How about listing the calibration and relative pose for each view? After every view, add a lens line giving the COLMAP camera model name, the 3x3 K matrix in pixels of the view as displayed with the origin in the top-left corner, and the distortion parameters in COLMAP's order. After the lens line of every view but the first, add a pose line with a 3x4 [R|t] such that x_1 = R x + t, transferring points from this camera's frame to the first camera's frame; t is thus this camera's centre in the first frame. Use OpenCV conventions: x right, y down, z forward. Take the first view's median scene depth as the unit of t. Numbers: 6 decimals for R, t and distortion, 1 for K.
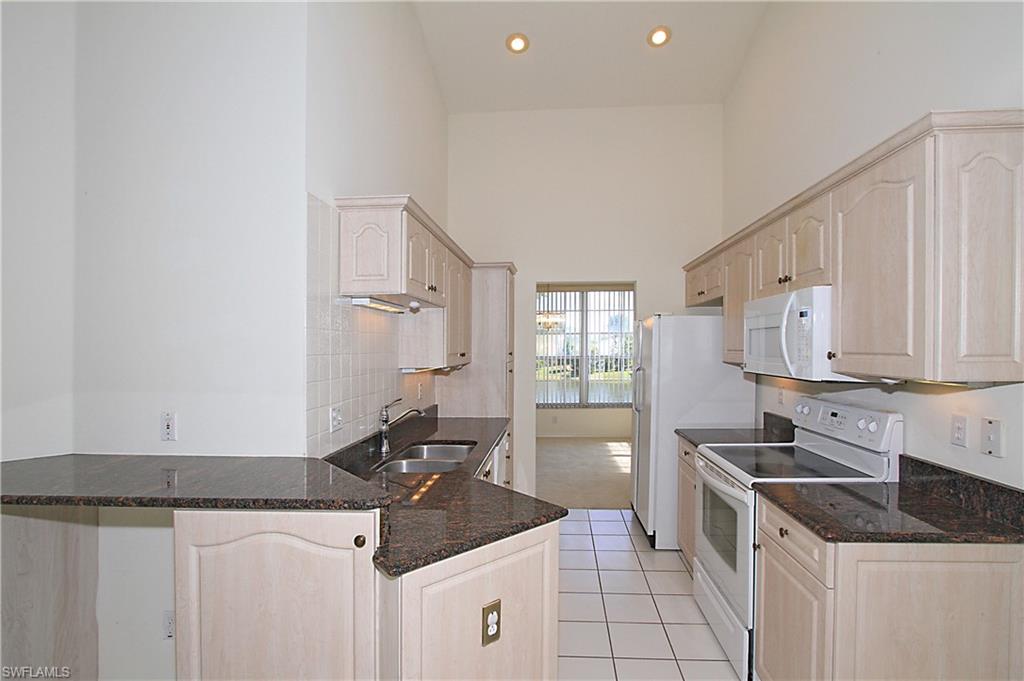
lens RADIAL K [[477.7, 0, 551.0], [0, 477.7, 367.9], [0, 0, 1]] dist [-0.019151, 0.001432]
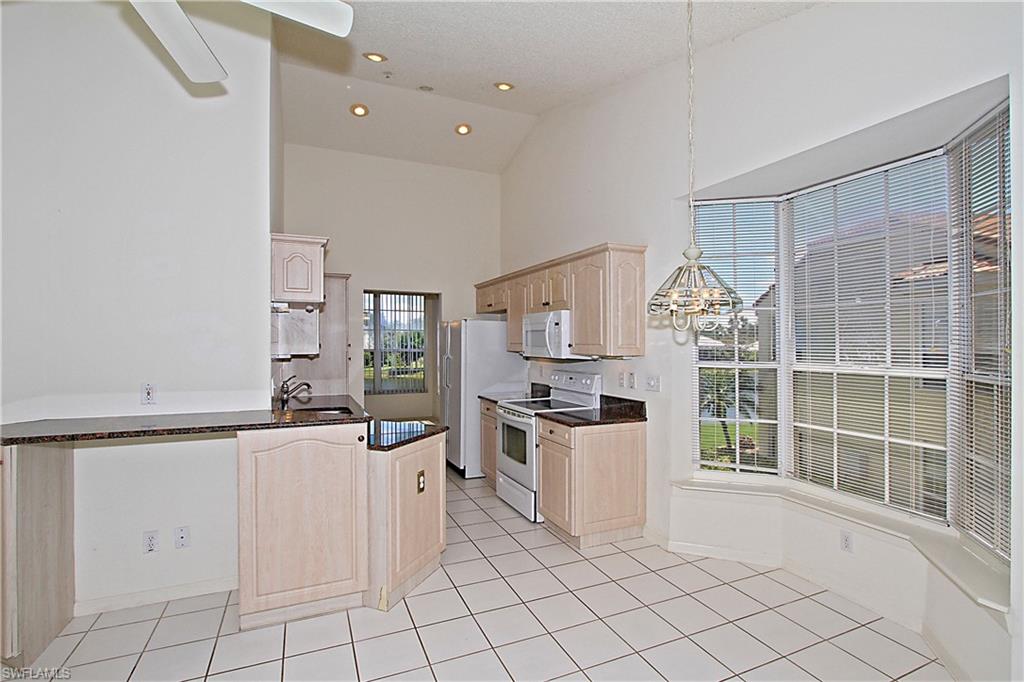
lens RADIAL K [[477.7, 0, 510.3], [0, 477.7, 342.1], [0, 0, 1]] dist [-0.019151, 0.001432]
pose [[0.910109, 0.012917, 0.414168, -0.445631], [0.006480, 0.998948, -0.045394, 0.046534], [-0.414318, 0.043997, 0.909068, -0.683966]]
